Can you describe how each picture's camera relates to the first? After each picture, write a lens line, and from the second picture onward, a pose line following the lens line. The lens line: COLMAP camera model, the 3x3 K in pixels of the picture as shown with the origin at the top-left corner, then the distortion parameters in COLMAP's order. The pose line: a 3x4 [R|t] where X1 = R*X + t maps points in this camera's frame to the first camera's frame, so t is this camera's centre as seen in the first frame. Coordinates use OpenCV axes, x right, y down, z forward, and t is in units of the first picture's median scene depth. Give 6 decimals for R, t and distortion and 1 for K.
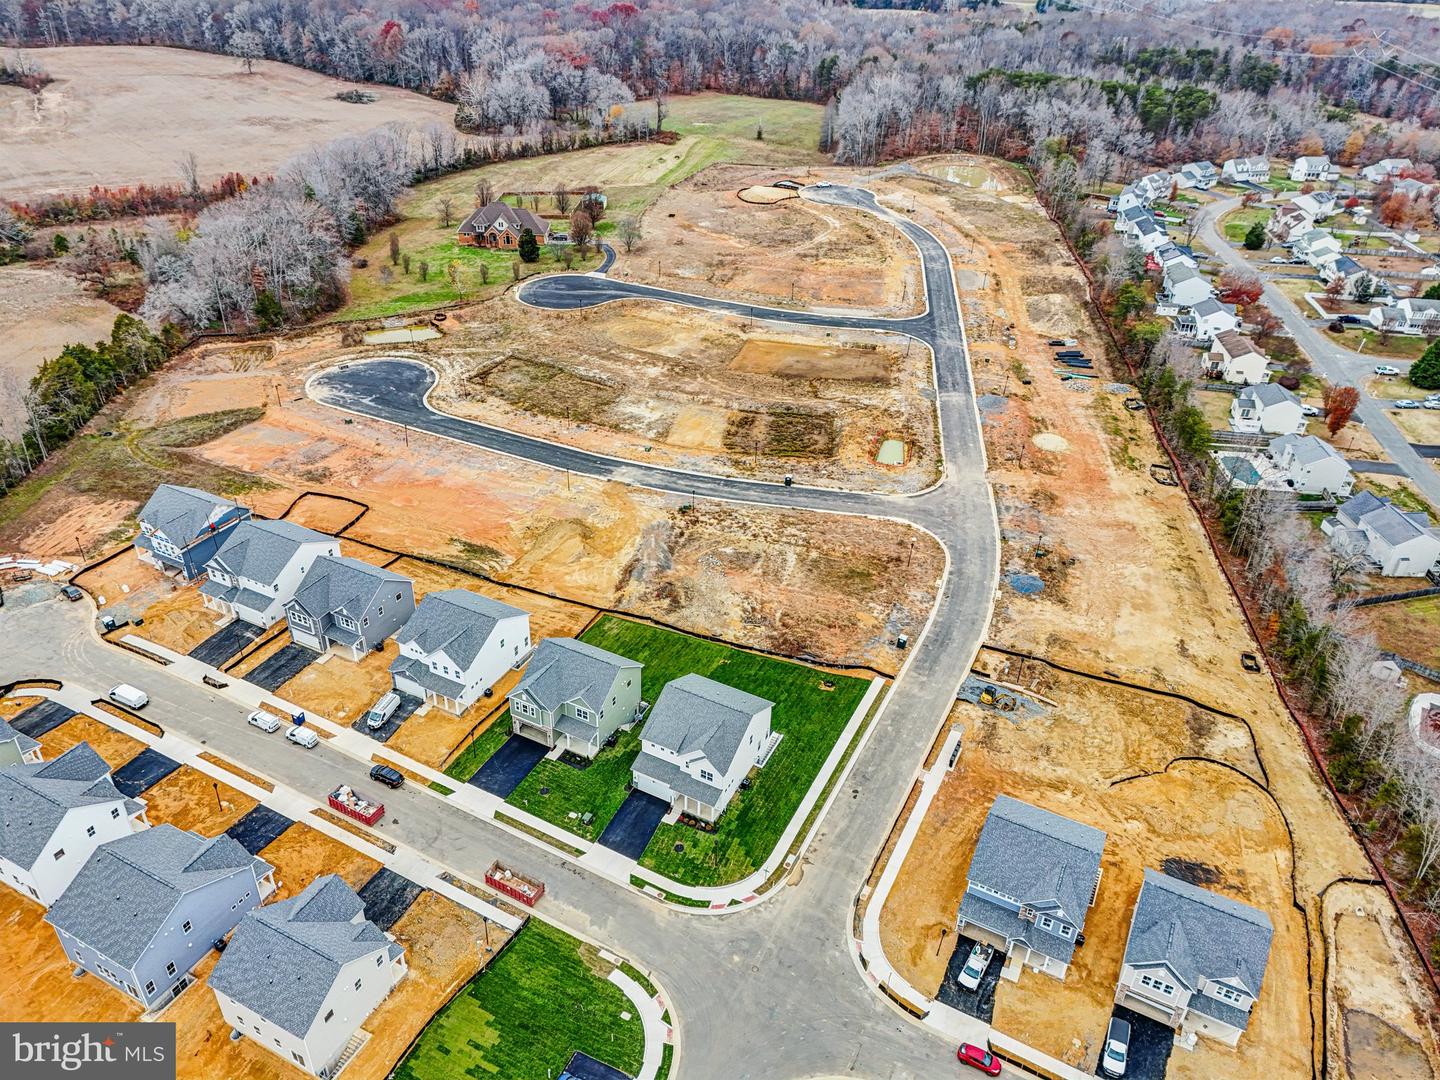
lens RADIAL K [[1068.2, 0, 719.3], [0, 1068.2, 540.5], [0, 0, 1]] dist [0.063587, -0.060097]
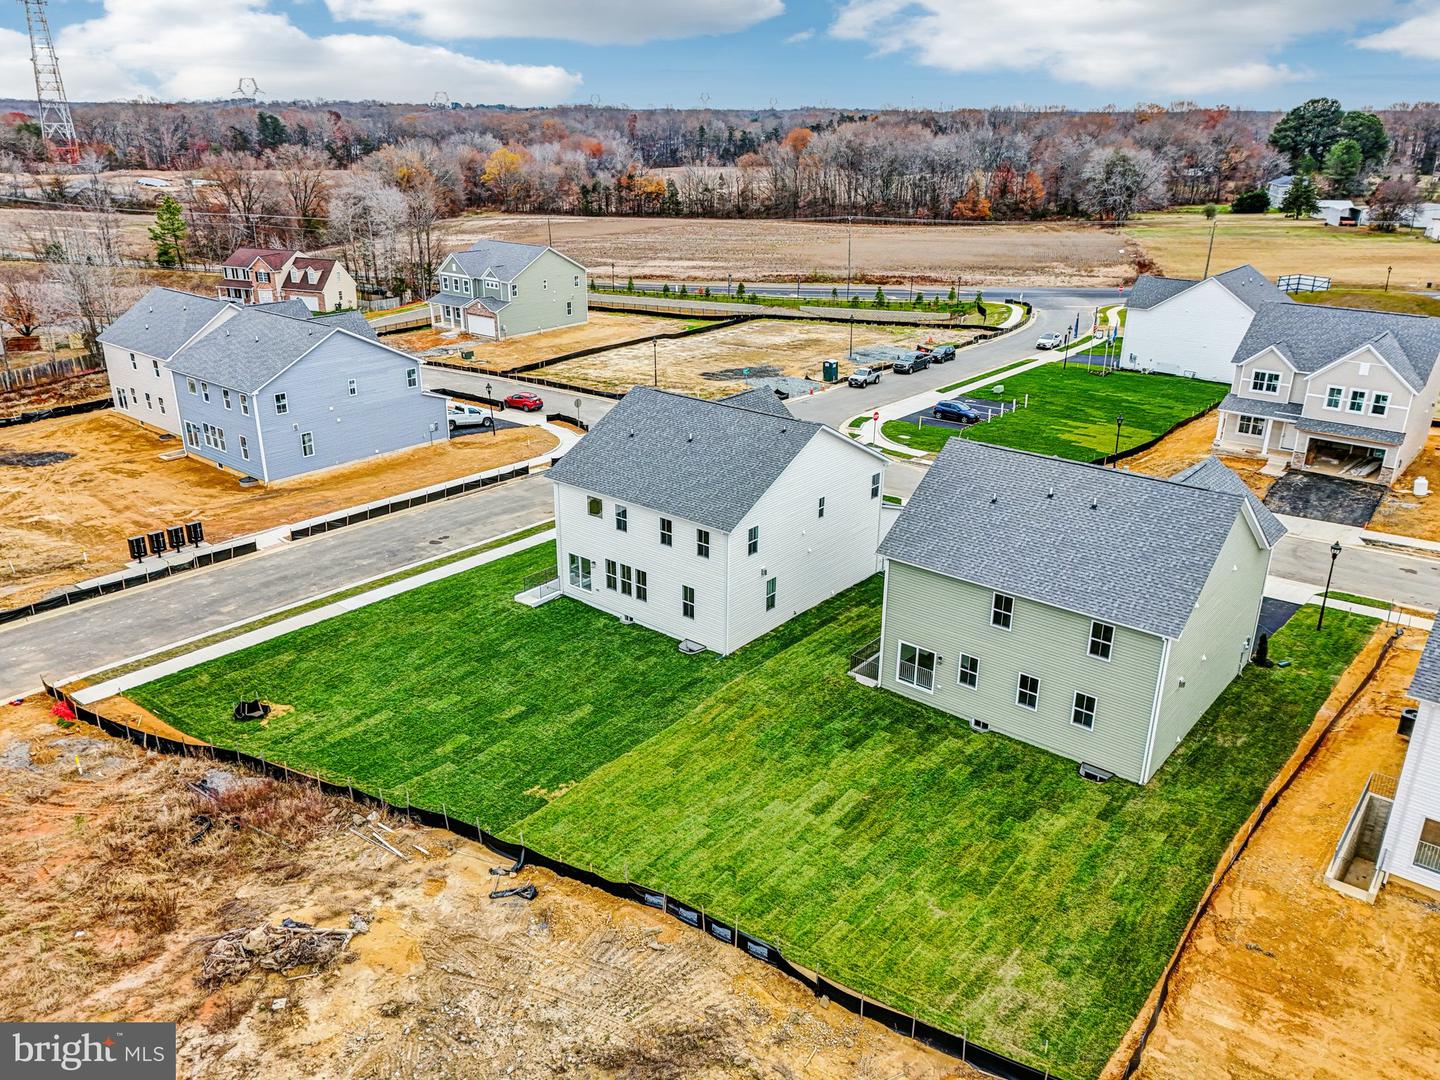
lens RADIAL K [[1075.6, 0, 725.2], [0, 1075.6, 554.0], [0, 0, 1]] dist [0.064553, -0.058497]
pose [[-0.977252, -0.113430, 0.179197, -0.071094], [0.082464, 0.575224, 0.813828, -0.119087], [-0.195391, 0.810093, -0.552785, 0.999458]]
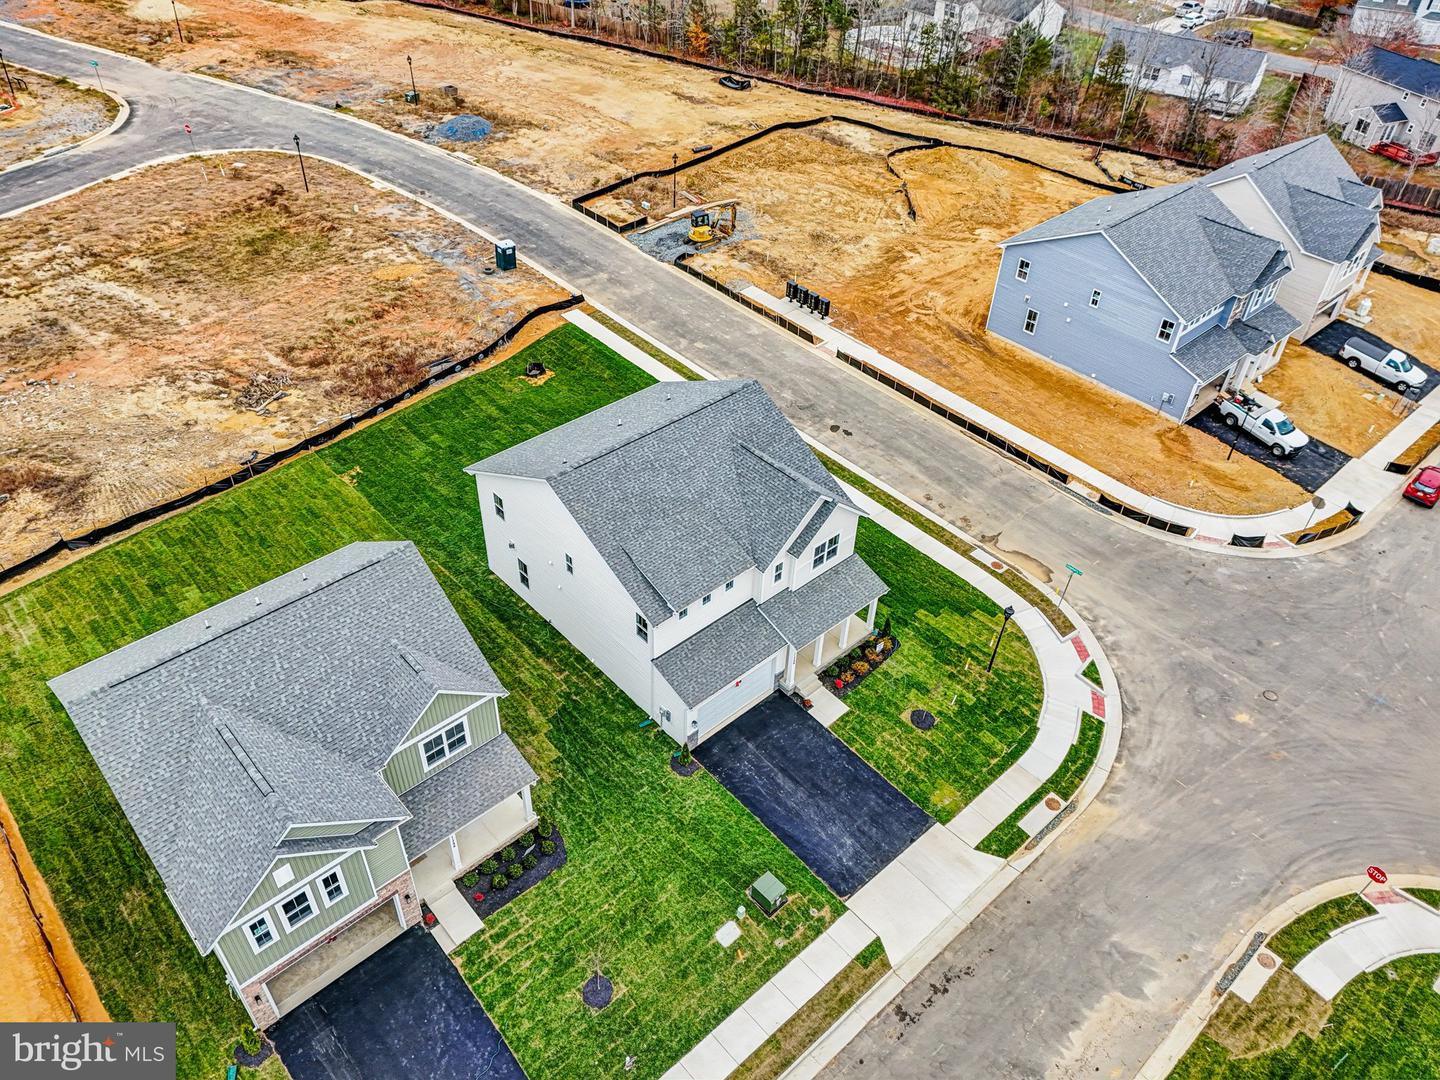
lens RADIAL K [[1051.9, 0, 721.2], [0, 1051.9, 545.4], [0, 0, 1]] dist [0.086683, -0.098723]
pose [[0.345661, -0.627573, 0.697618, -0.216256], [0.490417, 0.754650, 0.435883, 0.027340], [-0.800006, 0.191455, 0.568626, 0.618847]]
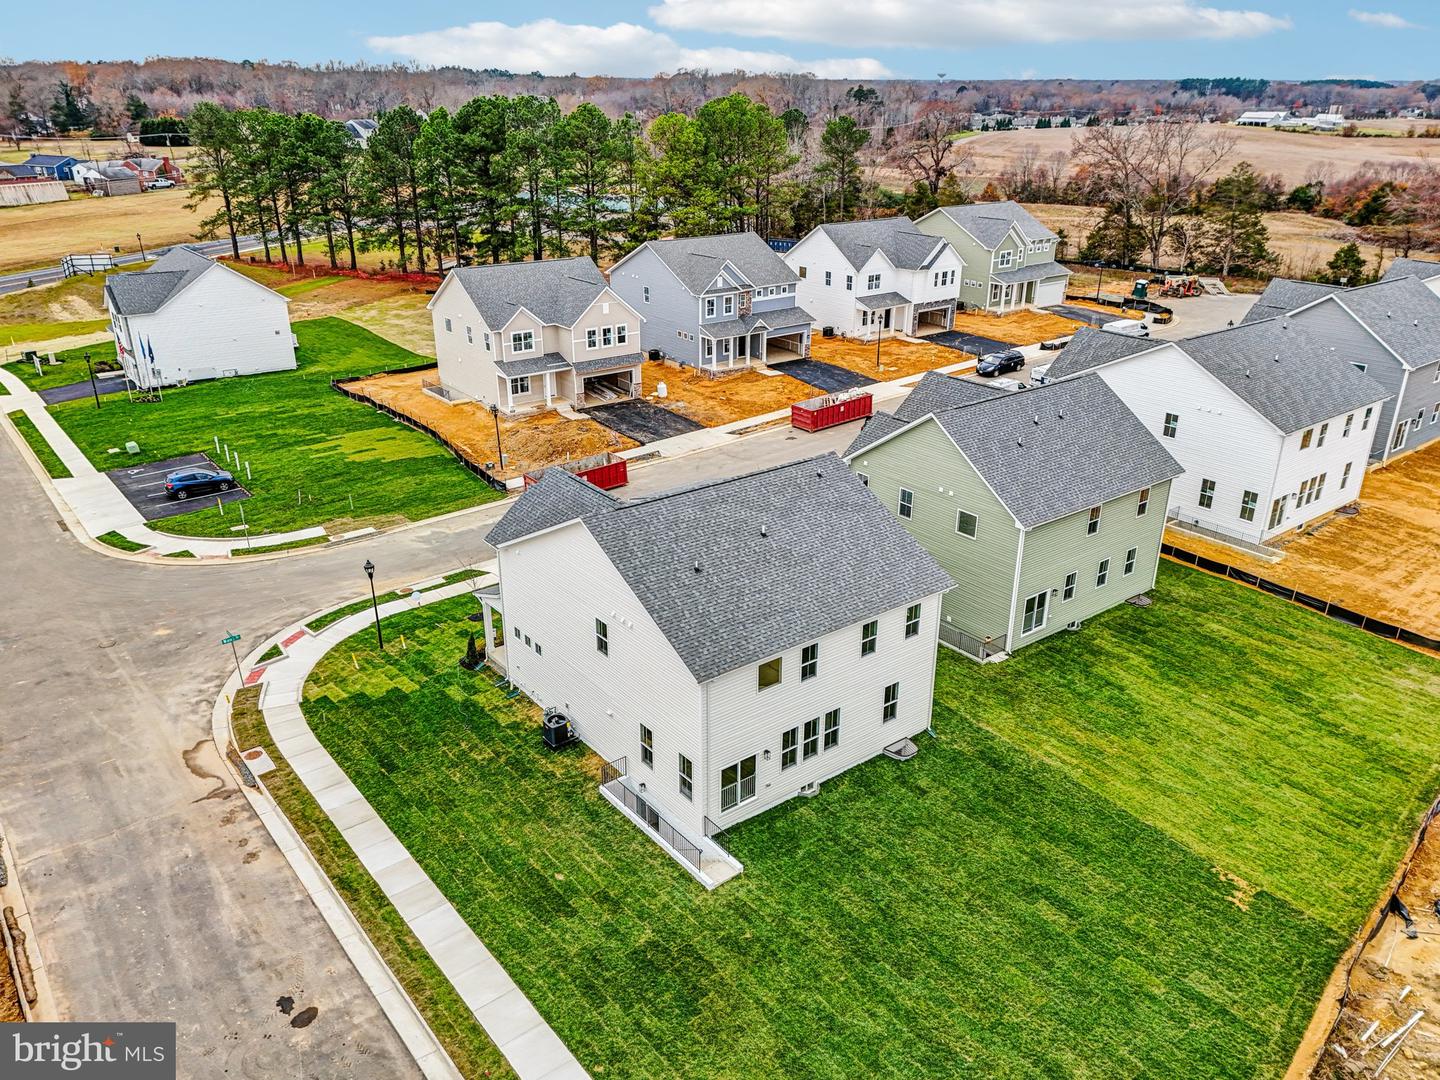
lens RADIAL K [[1075.6, 0, 725.2], [0, 1075.6, 554.0], [0, 0, 1]] dist [0.064553, -0.058497]
pose [[-0.416378, 0.332381, -0.846258, 0.202206], [-0.511415, 0.683948, 0.520260, 0.001150], [0.751720, 0.649414, -0.114797, 0.824587]]
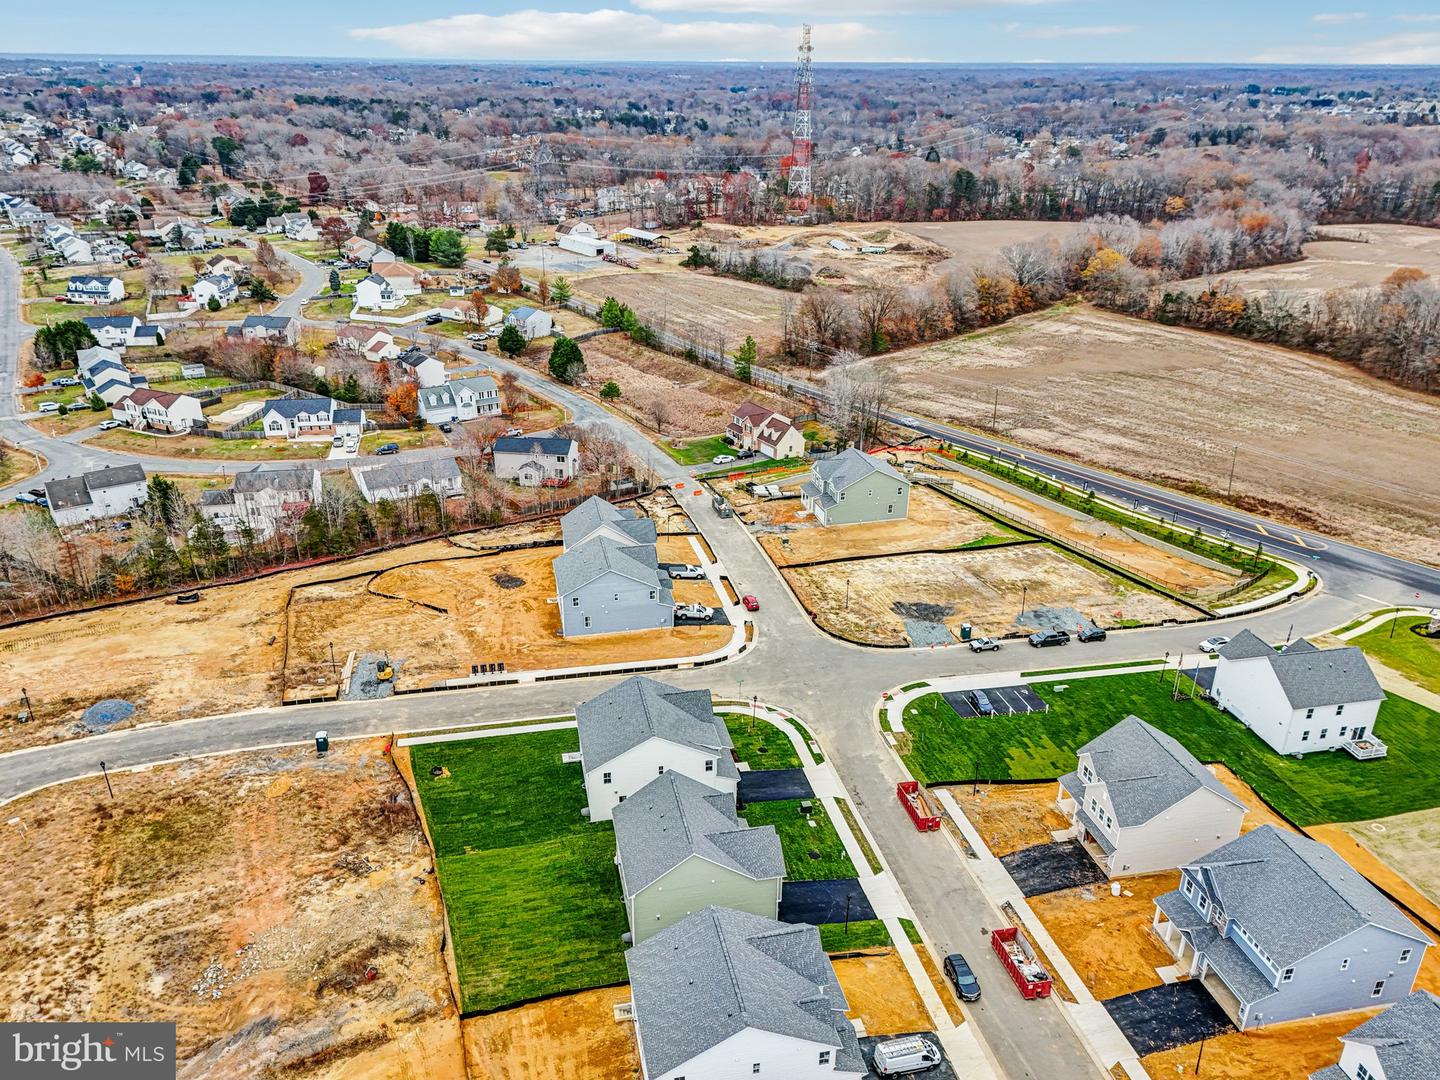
lens RADIAL K [[1068.2, 0, 719.3], [0, 1068.2, 540.5], [0, 0, 1]] dist [0.063587, -0.060097]
pose [[-0.635748, -0.344027, 0.690992, -0.466131], [0.394009, 0.625150, 0.673754, -0.381602], [-0.663763, 0.700595, -0.261888, 0.857805]]
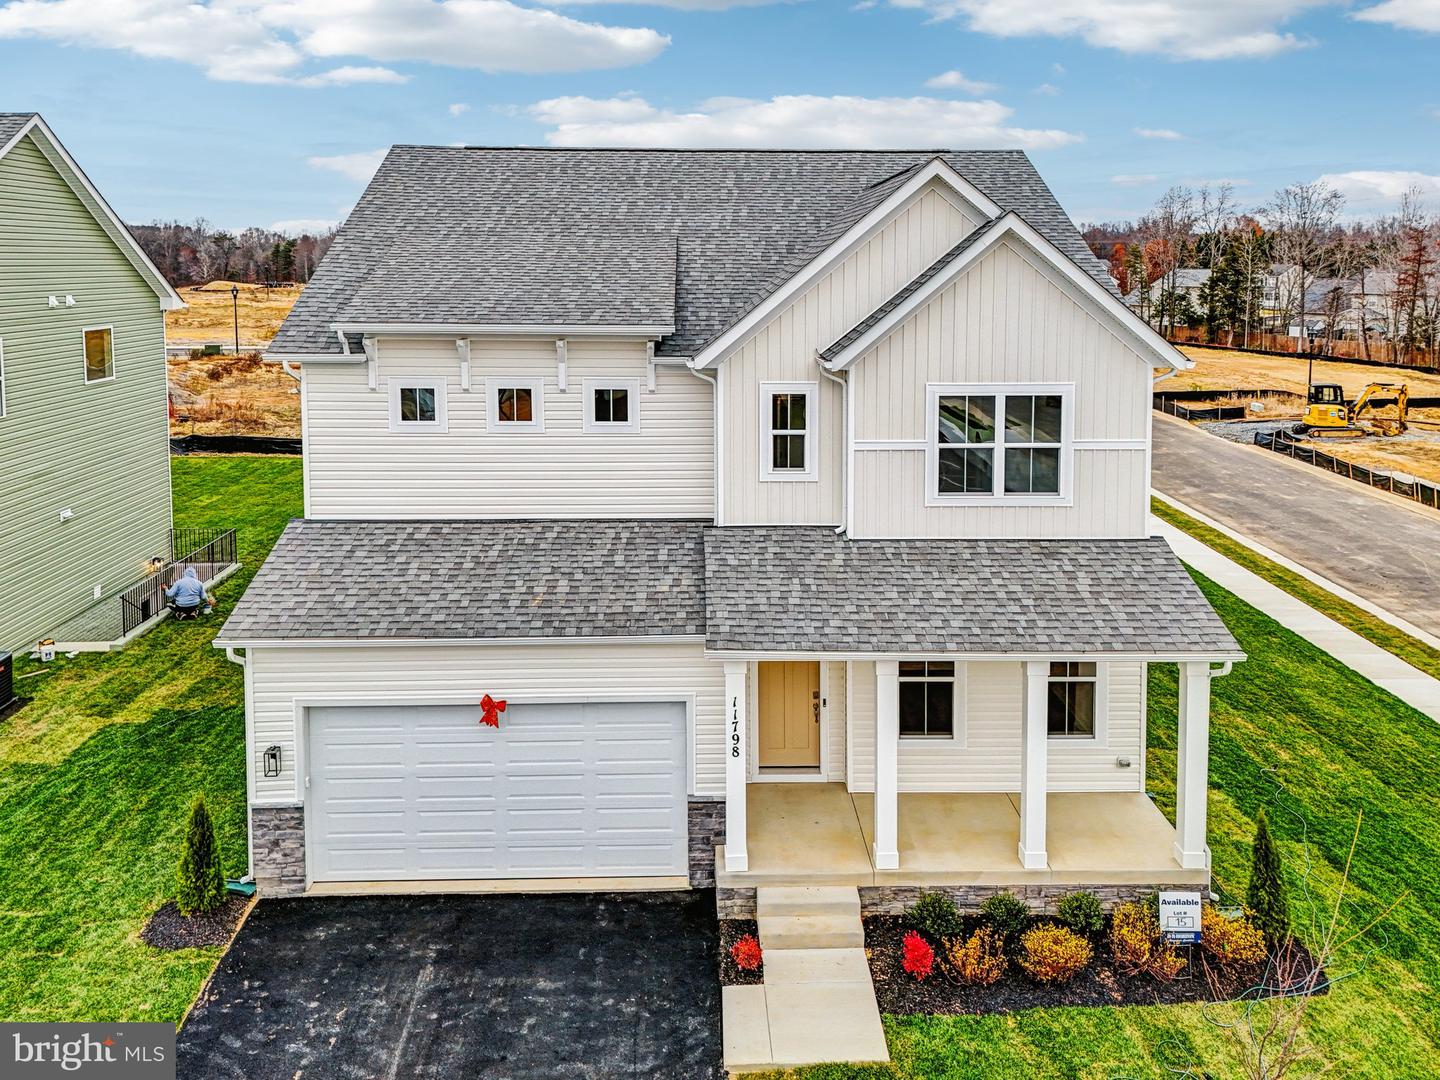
lens RADIAL K [[1129.4, 0, 723.3], [0, 1129.4, 353.4], [0, 0, 1]] dist [0.040617, -0.015609]
pose [[0.876219, -0.070762, 0.476690, -0.070212], [0.285587, 0.873004, -0.395354, 0.189716], [-0.388176, 0.482553, 0.785151, 0.693246]]
